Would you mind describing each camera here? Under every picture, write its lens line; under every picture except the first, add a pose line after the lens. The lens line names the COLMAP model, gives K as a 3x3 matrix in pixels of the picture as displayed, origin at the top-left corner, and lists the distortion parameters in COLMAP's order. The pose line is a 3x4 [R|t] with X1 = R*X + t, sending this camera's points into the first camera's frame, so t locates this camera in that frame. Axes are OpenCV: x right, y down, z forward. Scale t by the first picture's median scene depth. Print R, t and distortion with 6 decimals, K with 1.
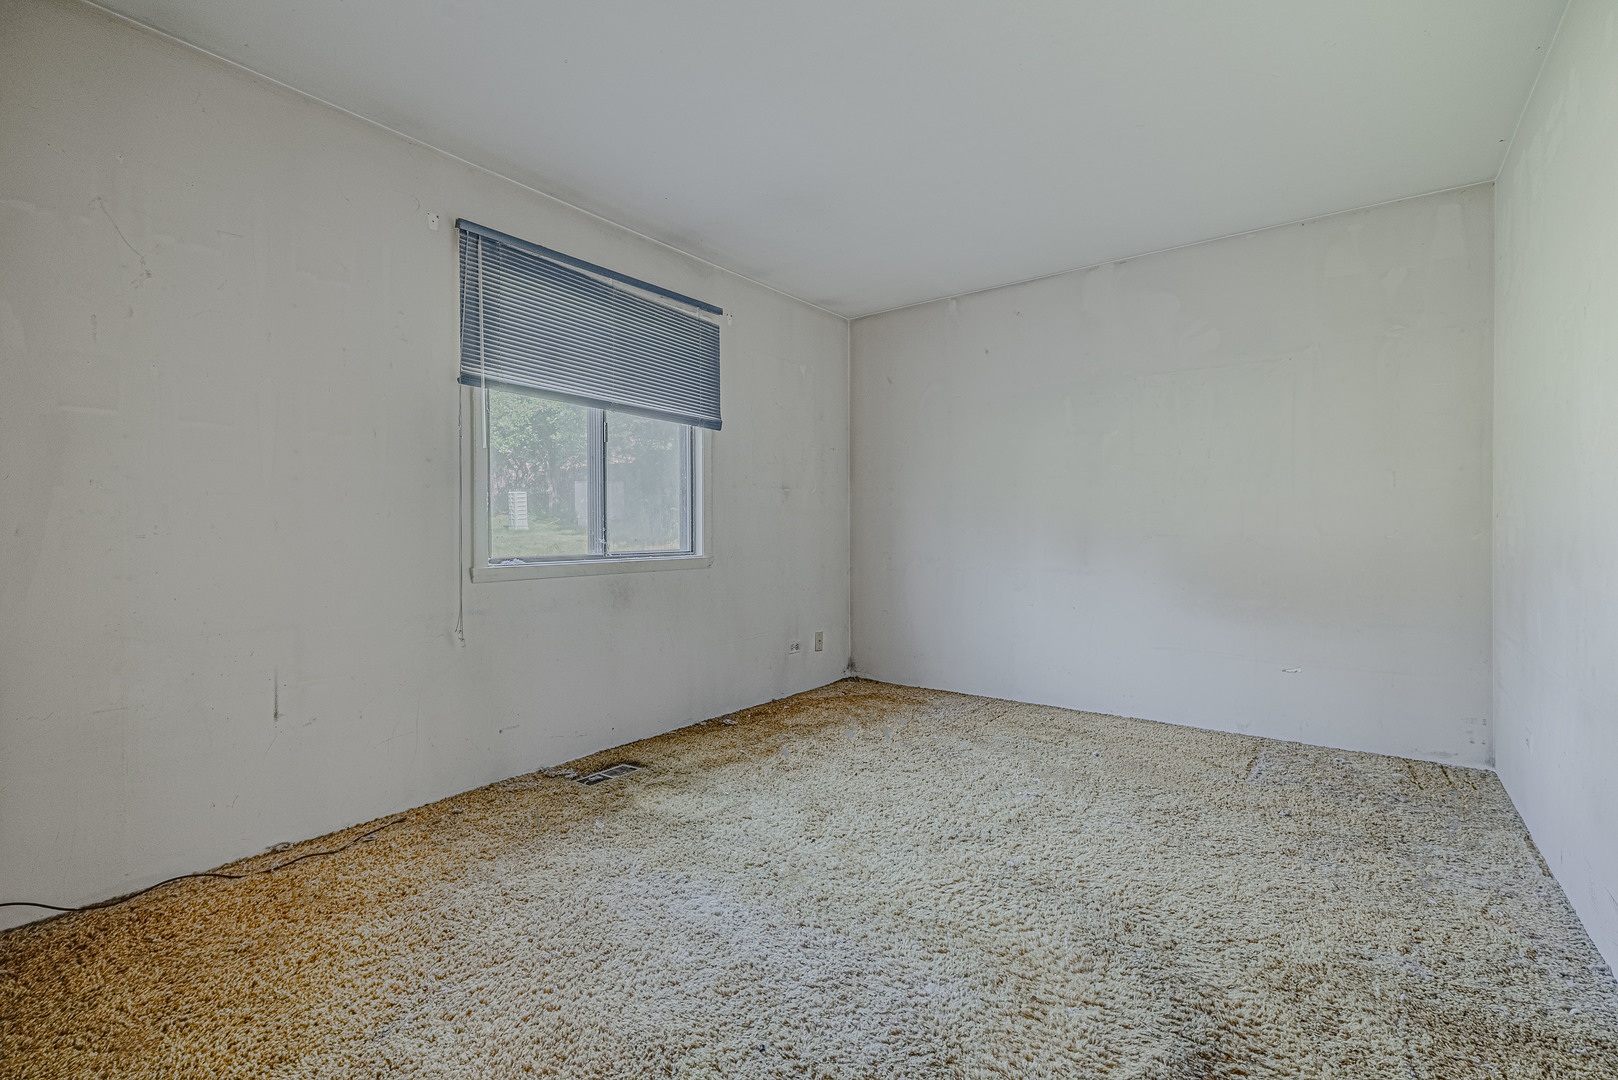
lens RADIAL K [[725.9, 0, 809.5], [0, 725.9, 534.3], [0, 0, 1]] dist [-0.003753, 0.000287]
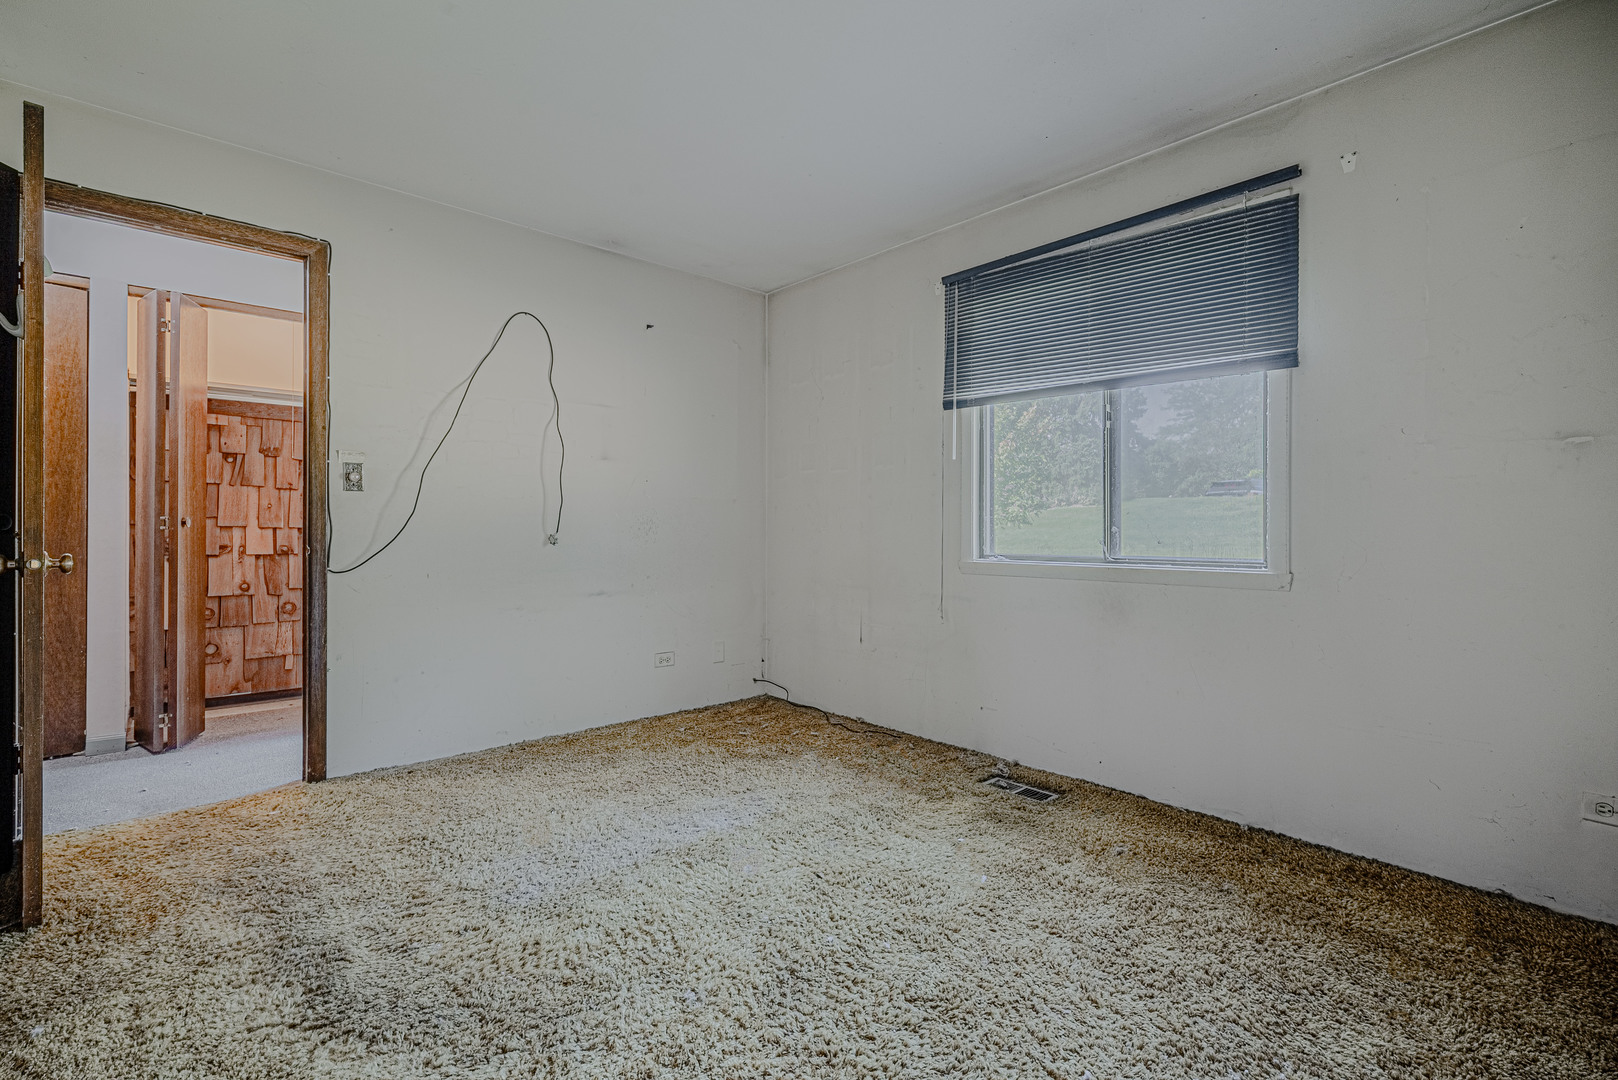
lens RADIAL K [[725.9, 0, 809.5], [0, 725.9, 533.1], [0, 0, 1]] dist [-0.003753, 0.000287]
pose [[-0.191513, 0.005913, -0.981472, 0.685349], [-0.010326, 0.999914, 0.008039, -0.005518], [0.981436, 0.011675, -0.191436, 0.895578]]
